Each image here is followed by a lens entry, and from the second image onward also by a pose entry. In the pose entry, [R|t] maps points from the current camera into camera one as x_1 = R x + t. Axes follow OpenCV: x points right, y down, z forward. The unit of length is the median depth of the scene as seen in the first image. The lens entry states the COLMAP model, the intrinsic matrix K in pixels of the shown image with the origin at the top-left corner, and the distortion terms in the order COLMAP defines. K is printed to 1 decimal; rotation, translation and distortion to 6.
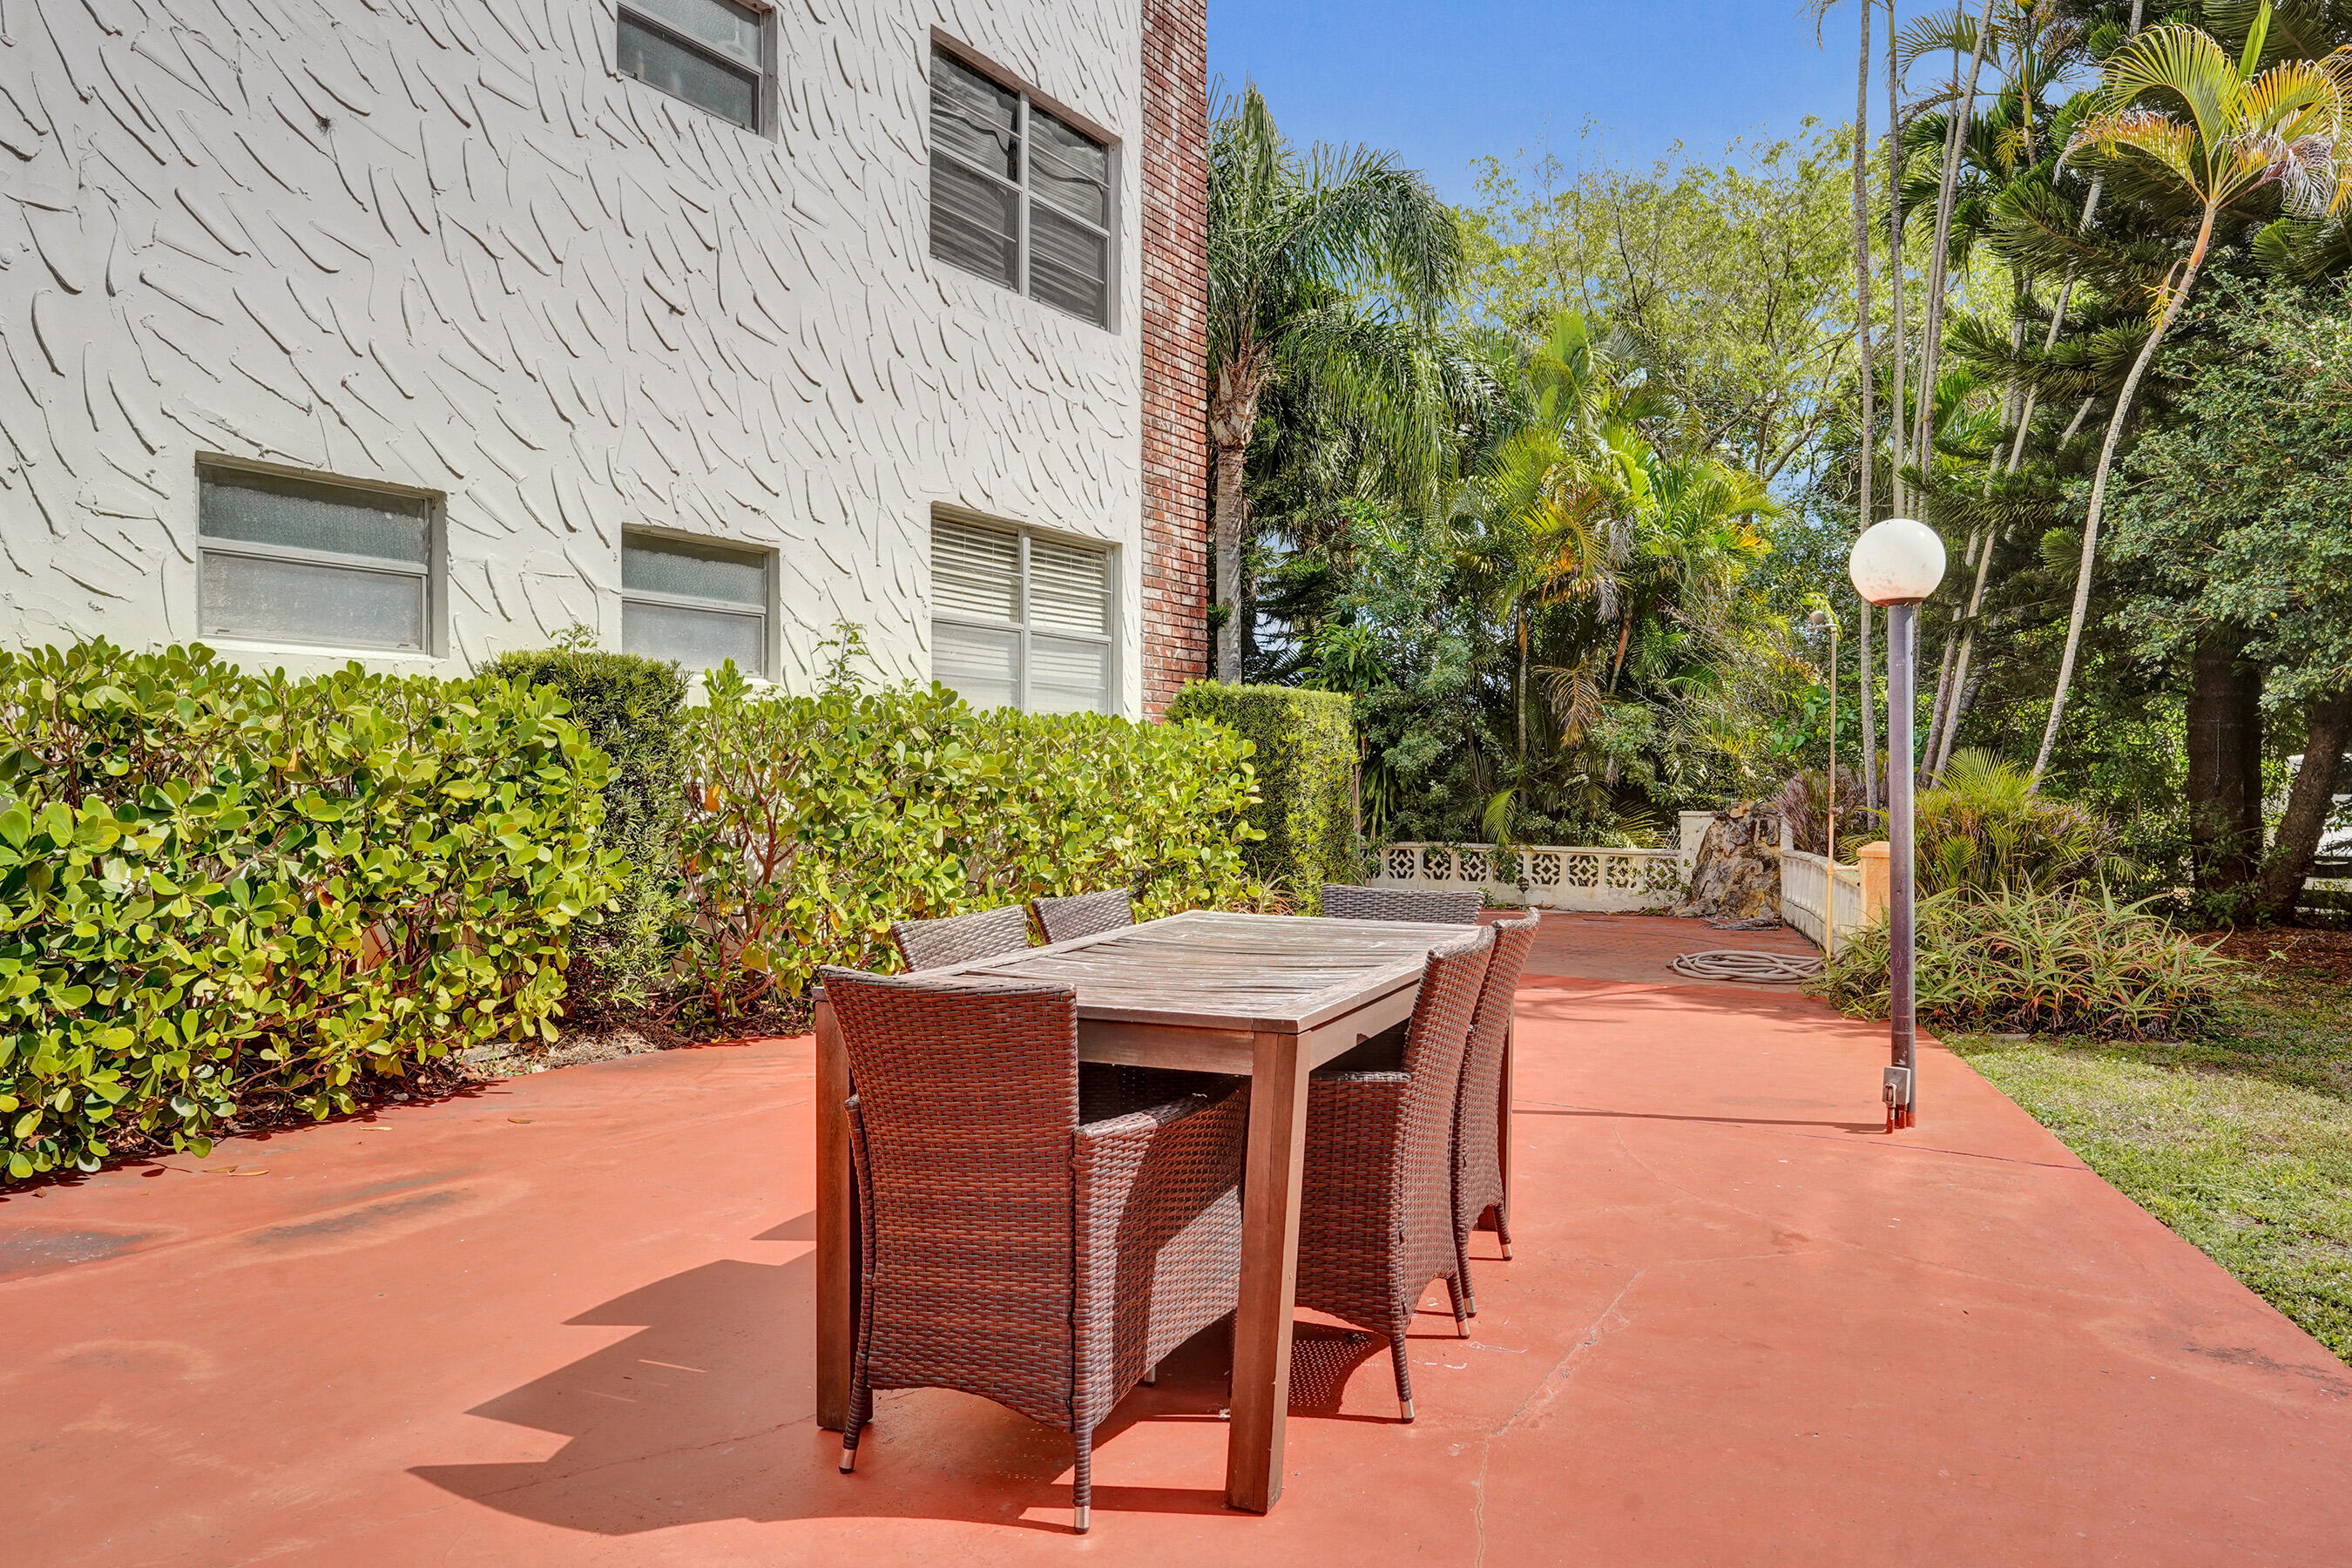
lens RADIAL K [[1611.6, 0, 1176.0], [0, 1611.6, 784.0], [0, 0, 1]] dist [-0.002810, -0.002503]
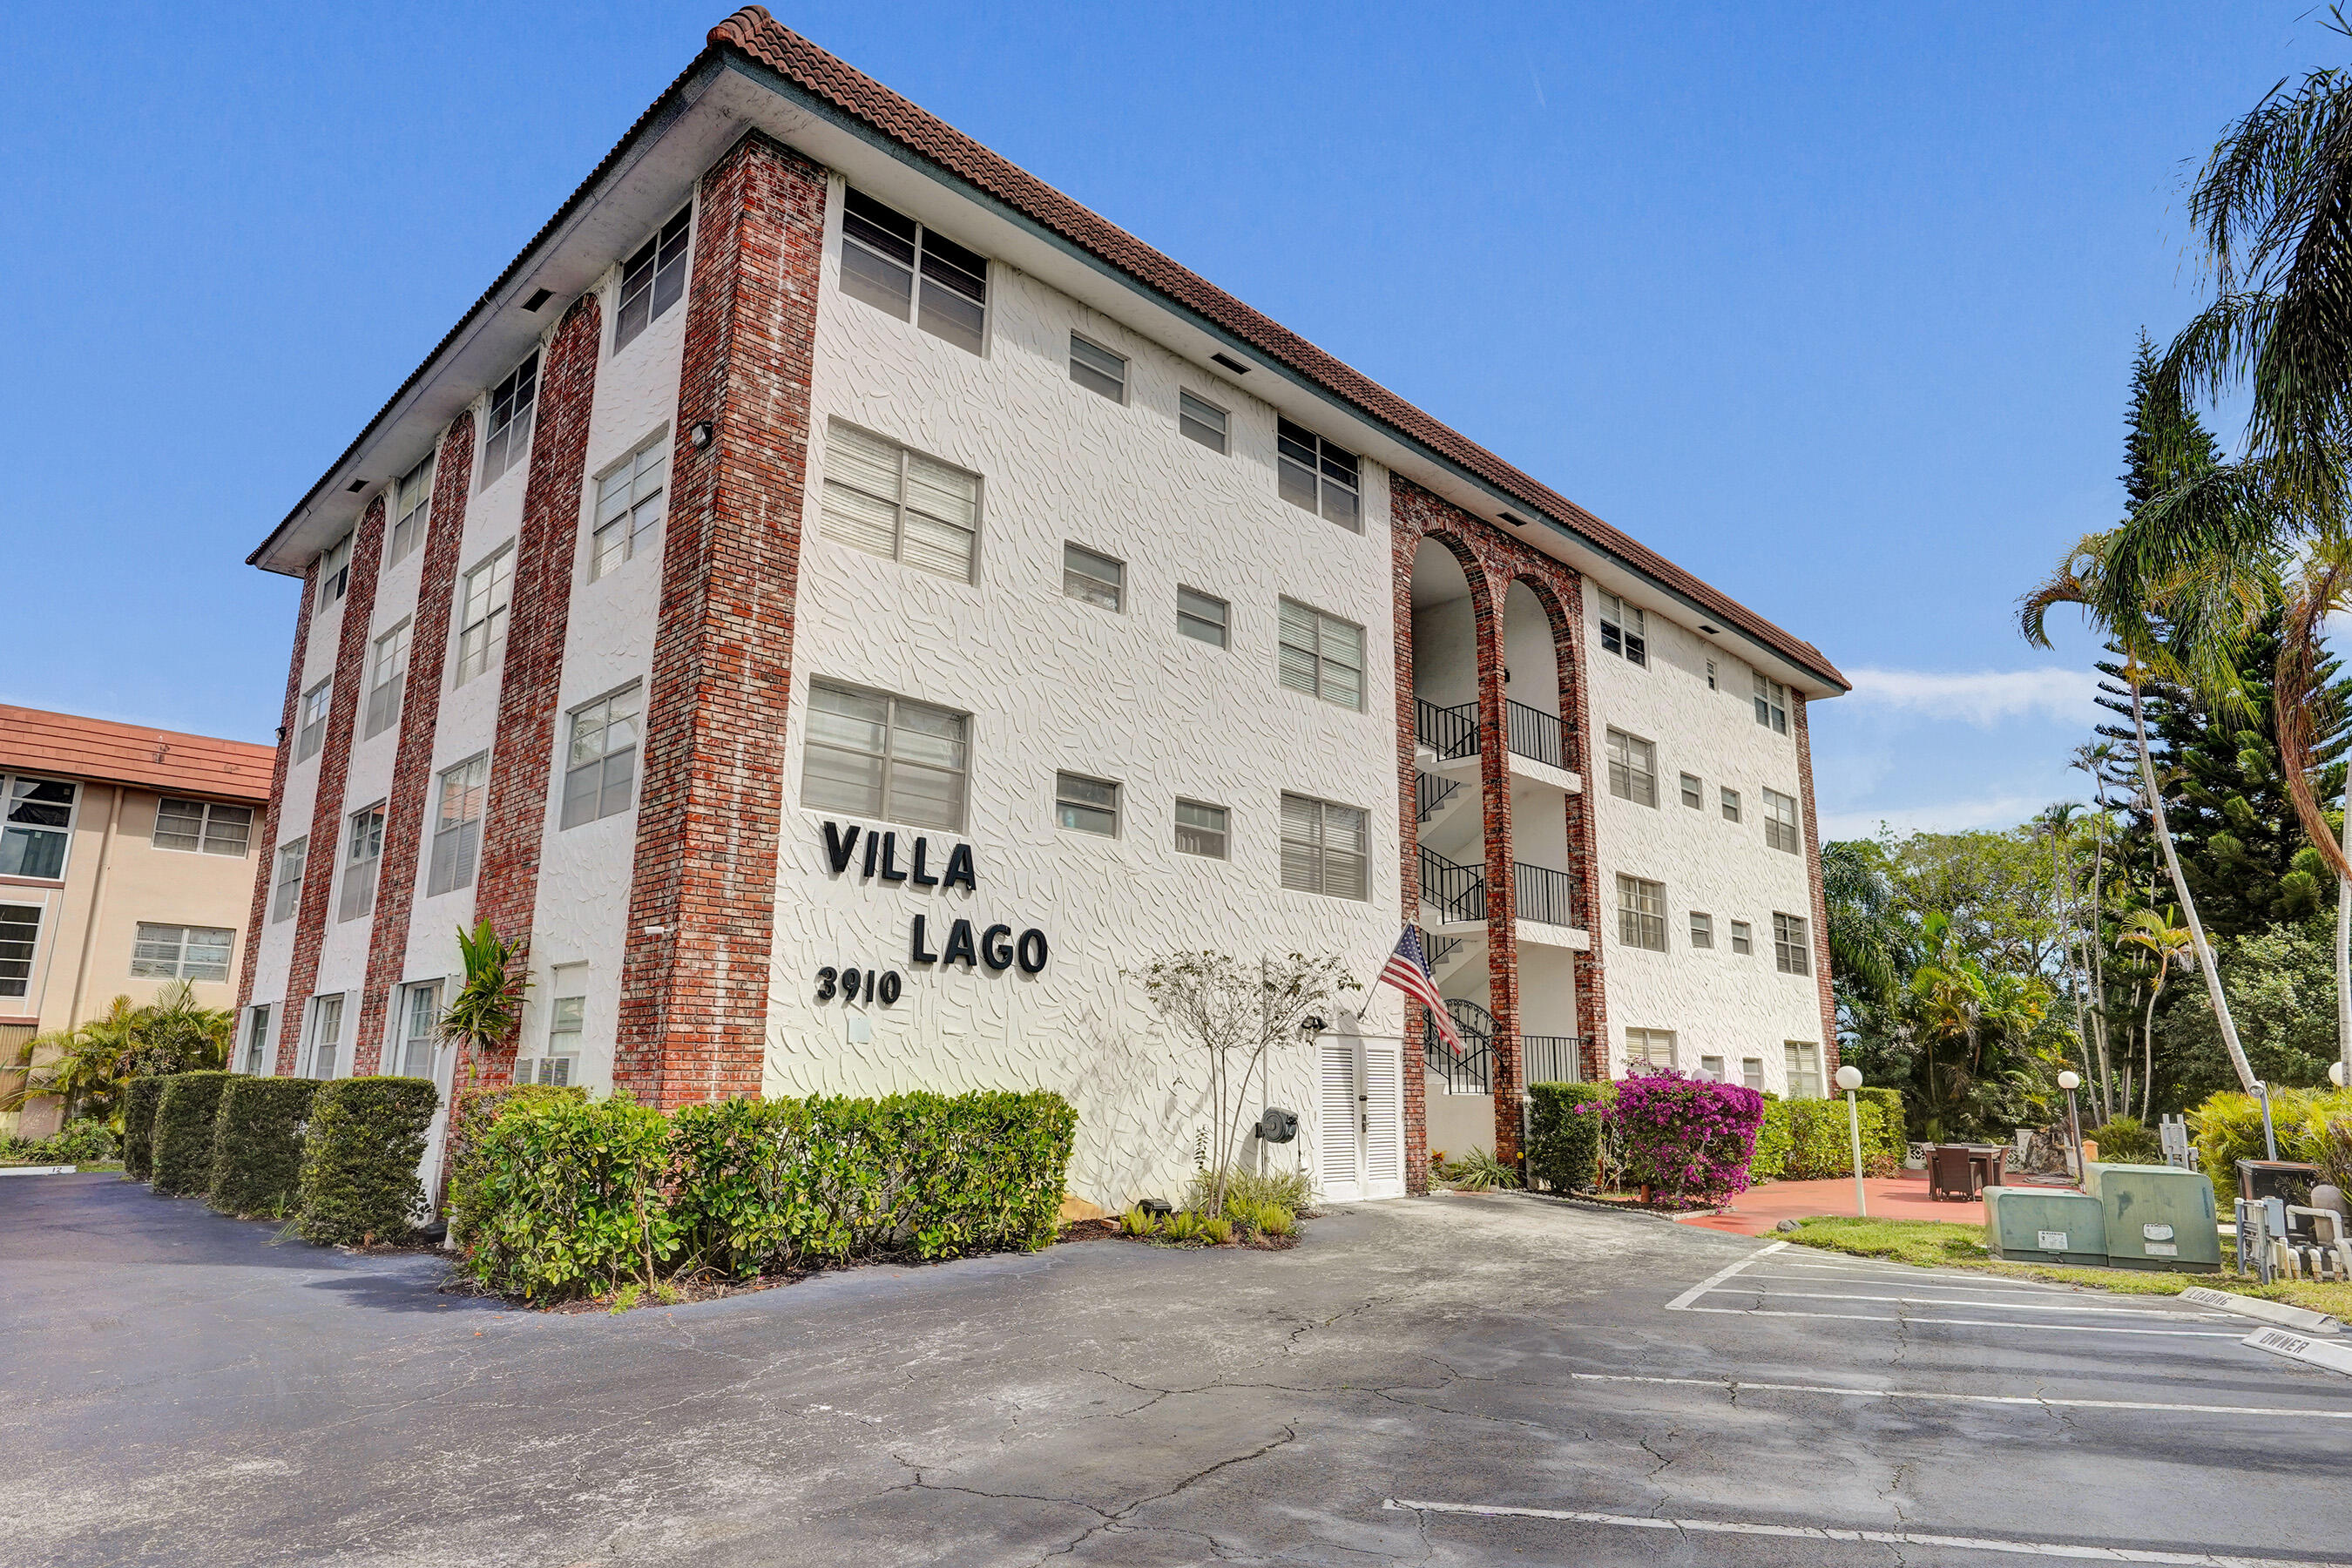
lens RADIAL K [[1339.6, 0, 1178.7], [0, 1339.6, 793.9], [0, 0, 1]] dist [-0.002389, -0.001035]
pose [[0.973609, -0.039117, -0.224844, -0.665080], [-0.010656, 0.976335, -0.216000, -0.041481], [0.227972, 0.212695, 0.950152, -1.964920]]
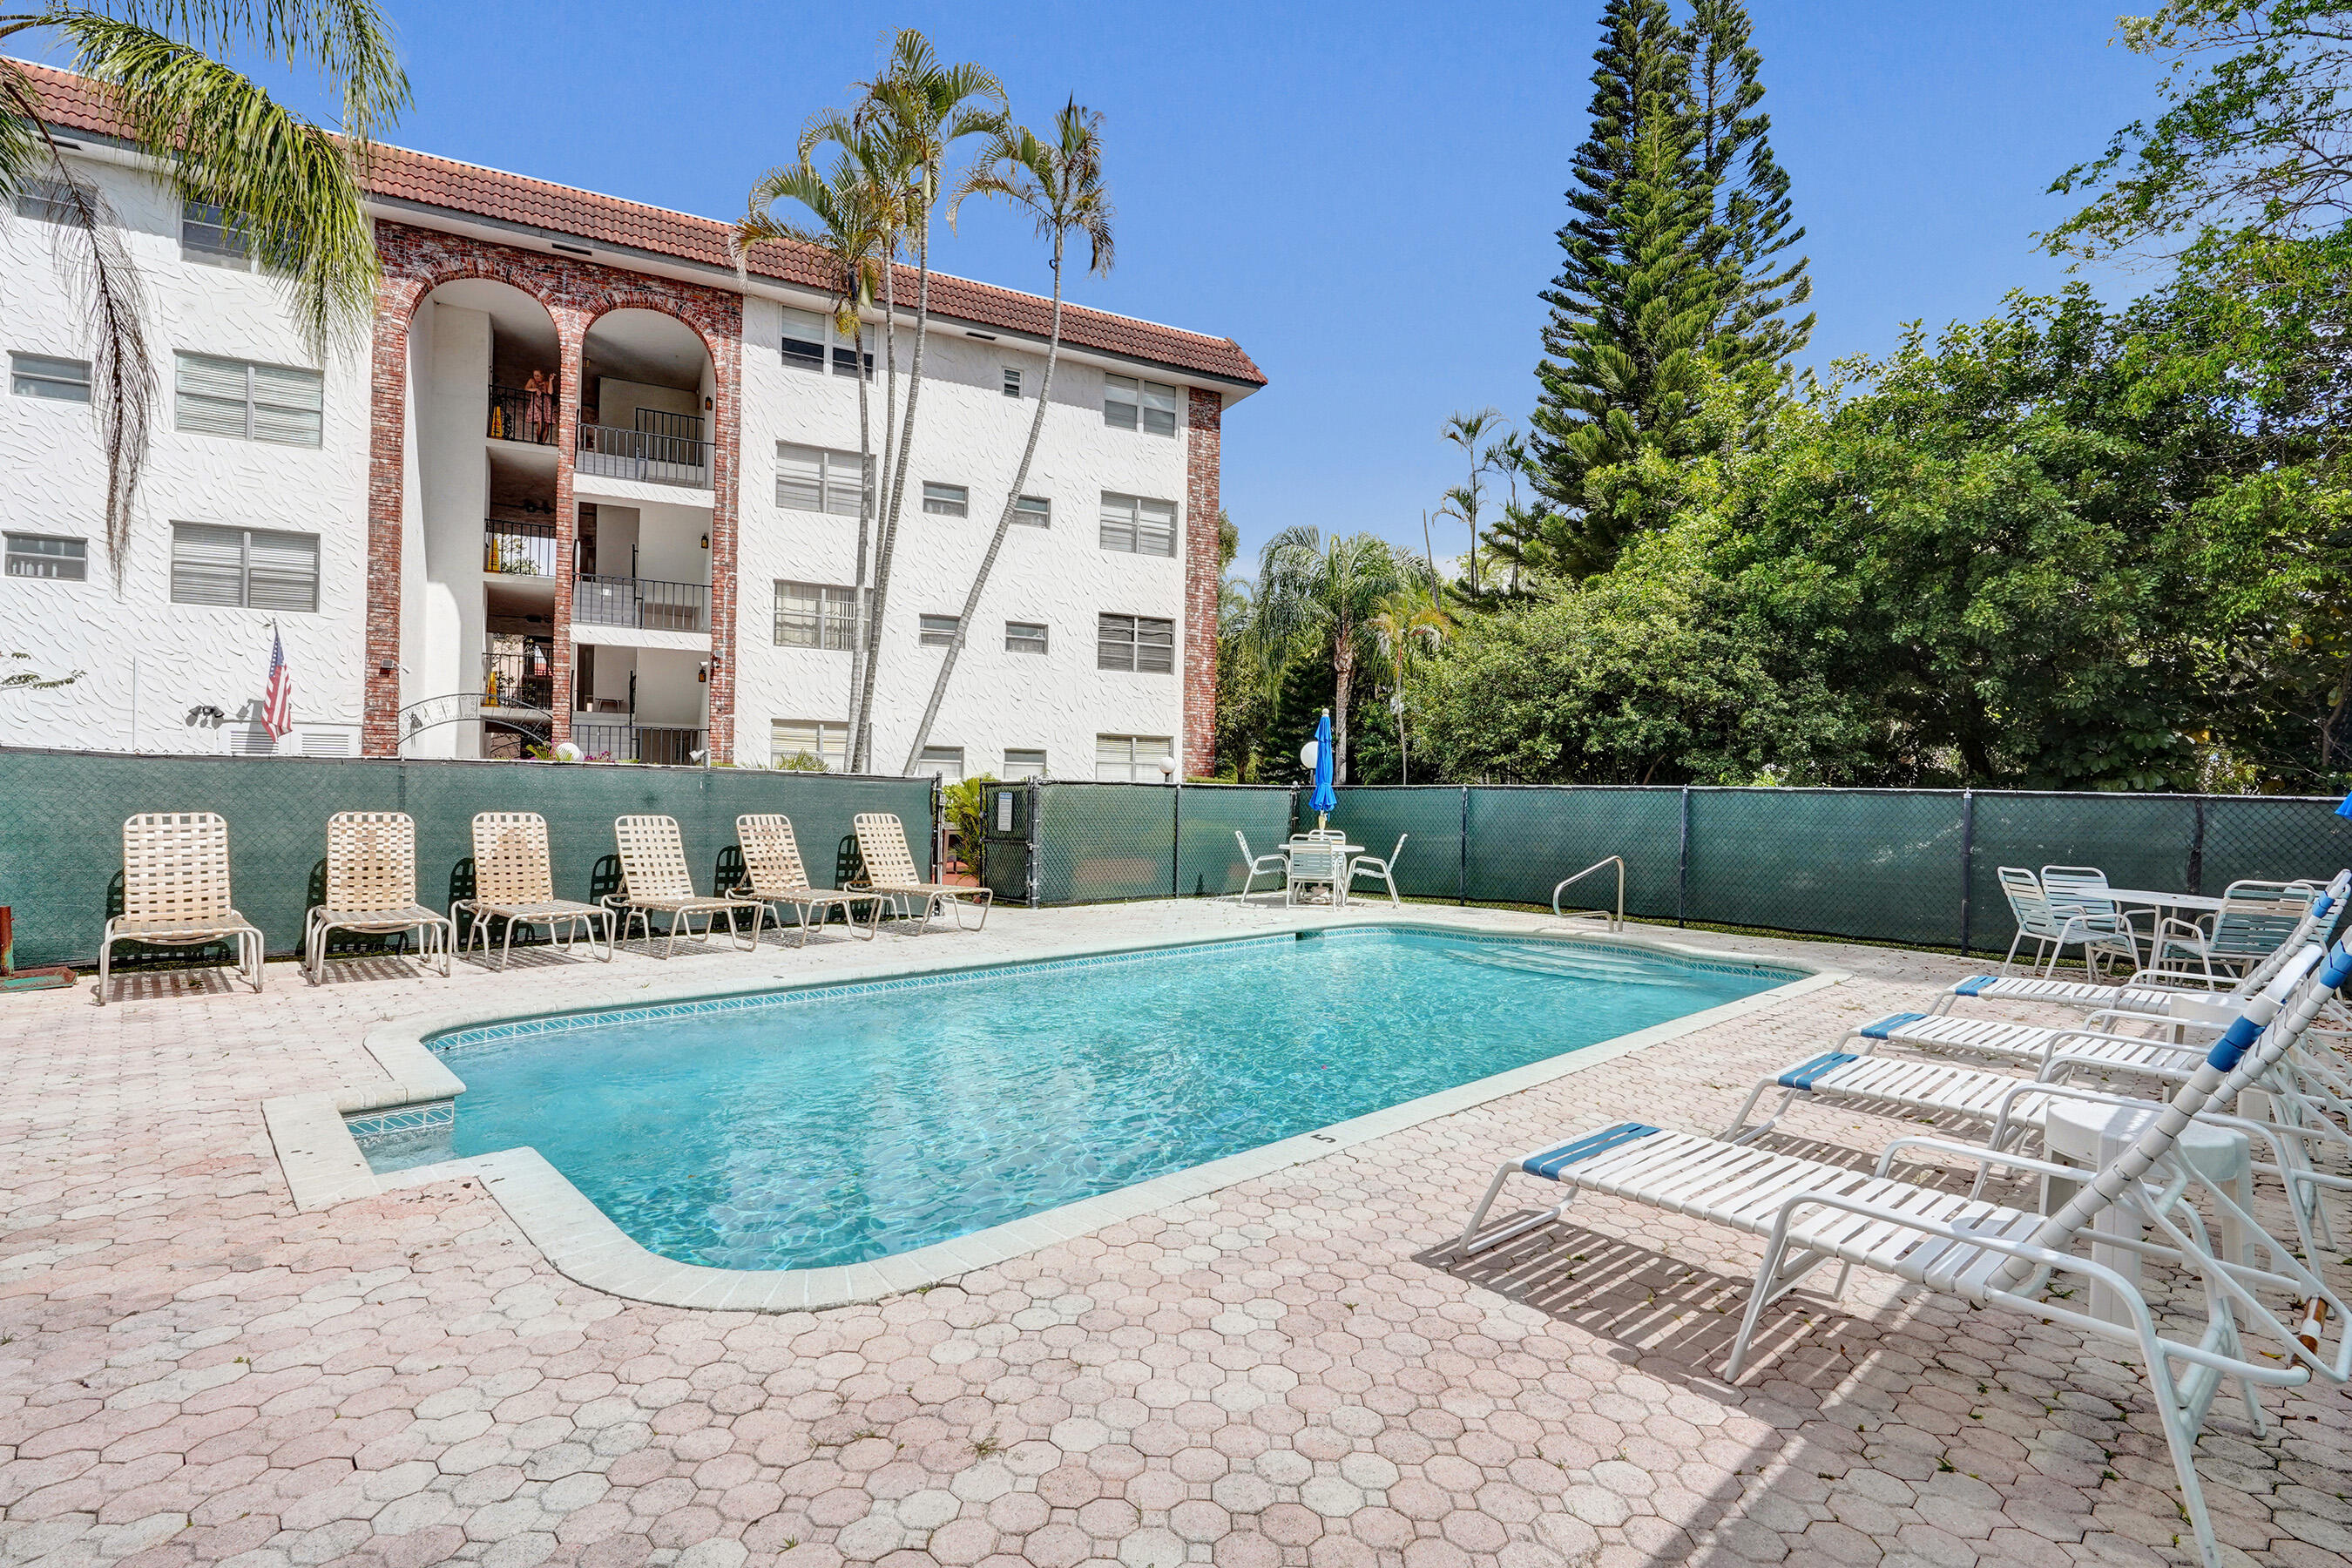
lens RADIAL K [[1110.7, 0, 1176.5], [0, 1110.7, 790.9], [0, 0, 1]] dist [-0.005132, -0.000070]
pose [[0.863904, 0.017343, -0.503358, 1.173333], [-0.019615, 0.999807, 0.000783, -0.033808], [0.503275, 0.009197, 0.864077, -1.052827]]
